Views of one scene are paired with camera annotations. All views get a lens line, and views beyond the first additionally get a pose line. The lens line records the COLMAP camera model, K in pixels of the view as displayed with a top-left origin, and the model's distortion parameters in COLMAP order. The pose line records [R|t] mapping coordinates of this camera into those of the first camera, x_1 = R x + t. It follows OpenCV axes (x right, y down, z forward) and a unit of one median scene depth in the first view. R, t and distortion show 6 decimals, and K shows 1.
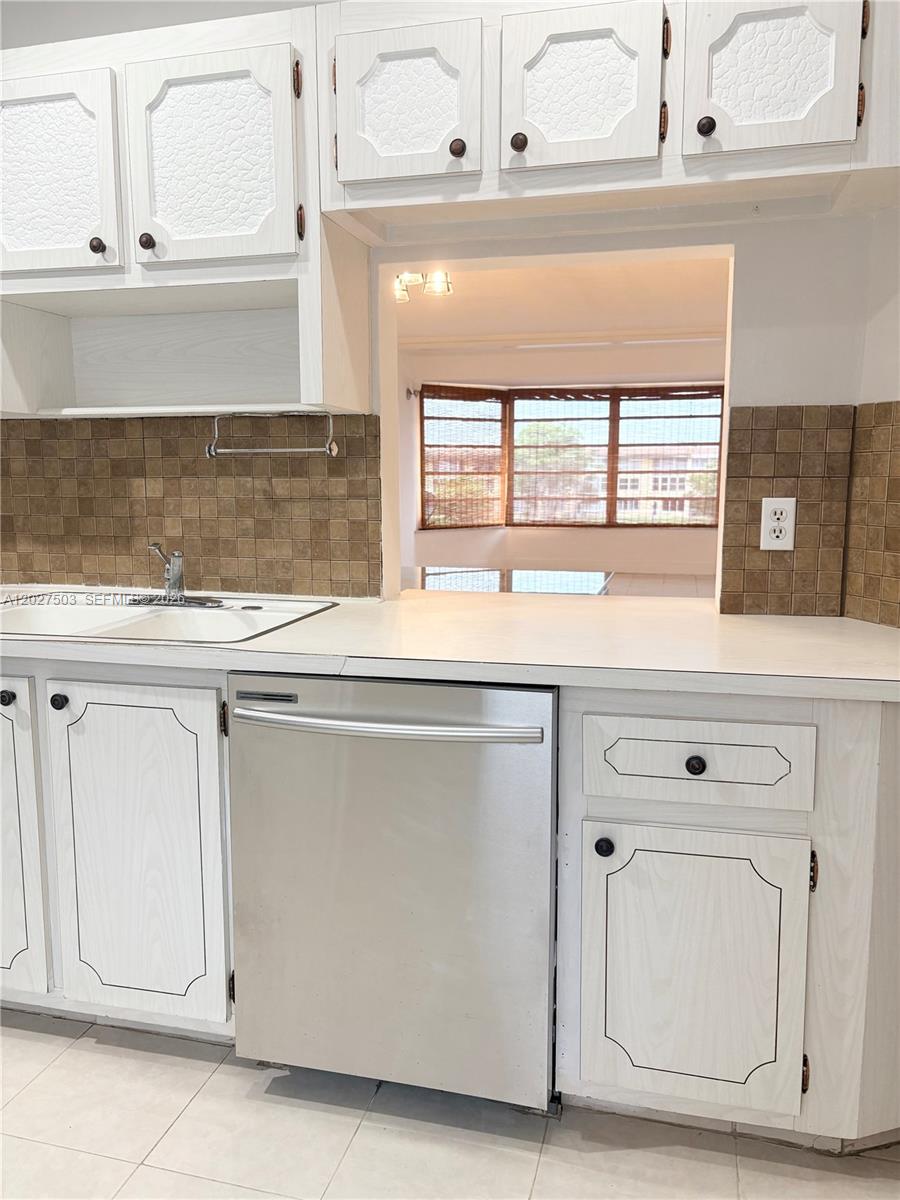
lens RADIAL K [[919.0, 0, 450.4], [0, 919.0, 602.5], [0, 0, 1]] dist [0.009988, 0.012636]
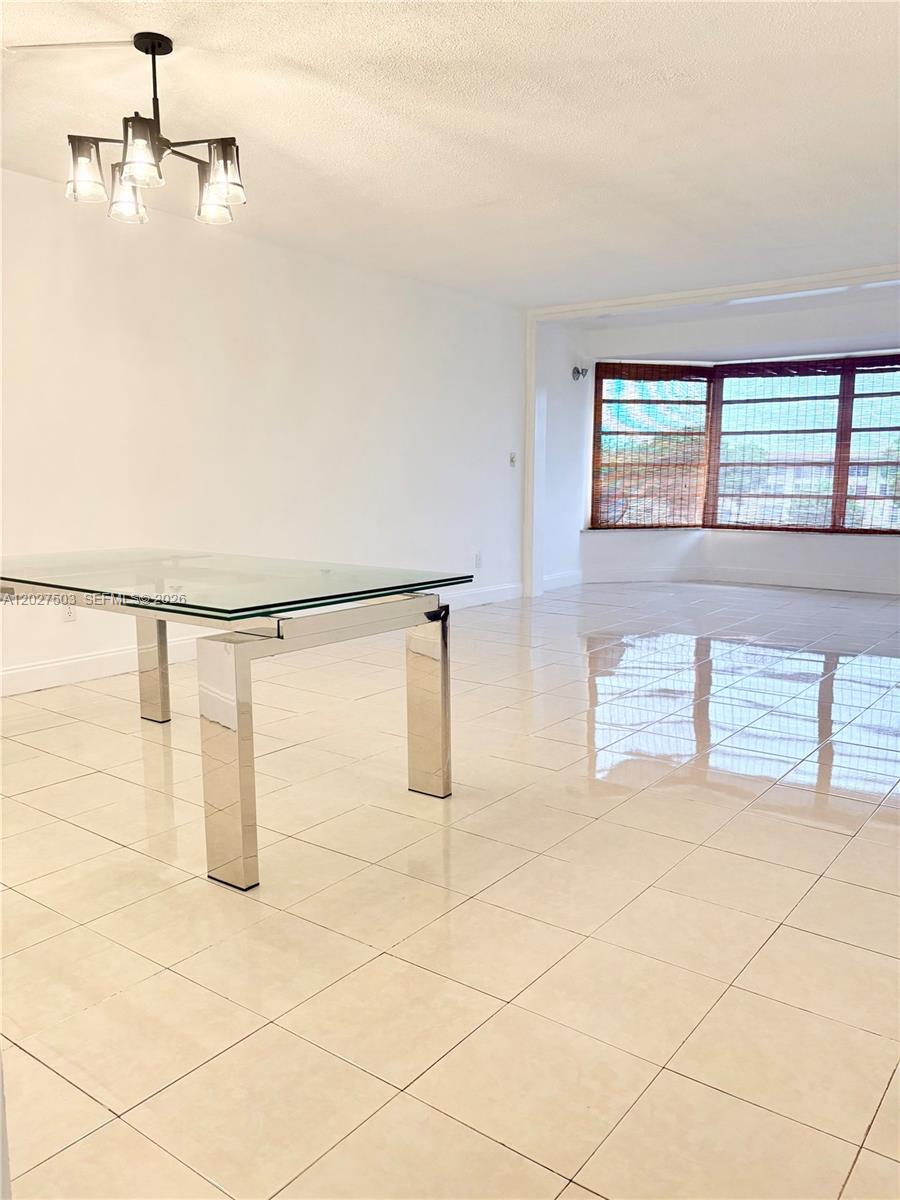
lens RADIAL K [[919.0, 0, 451.6], [0, 919.0, 597.3], [0, 0, 1]] dist [0.009988, 0.012636]
pose [[0.930173, 0.056658, -0.362722, 0.159003], [-0.053235, 0.998393, 0.019435, -0.023473], [0.363240, 0.001231, 0.931695, 0.129420]]
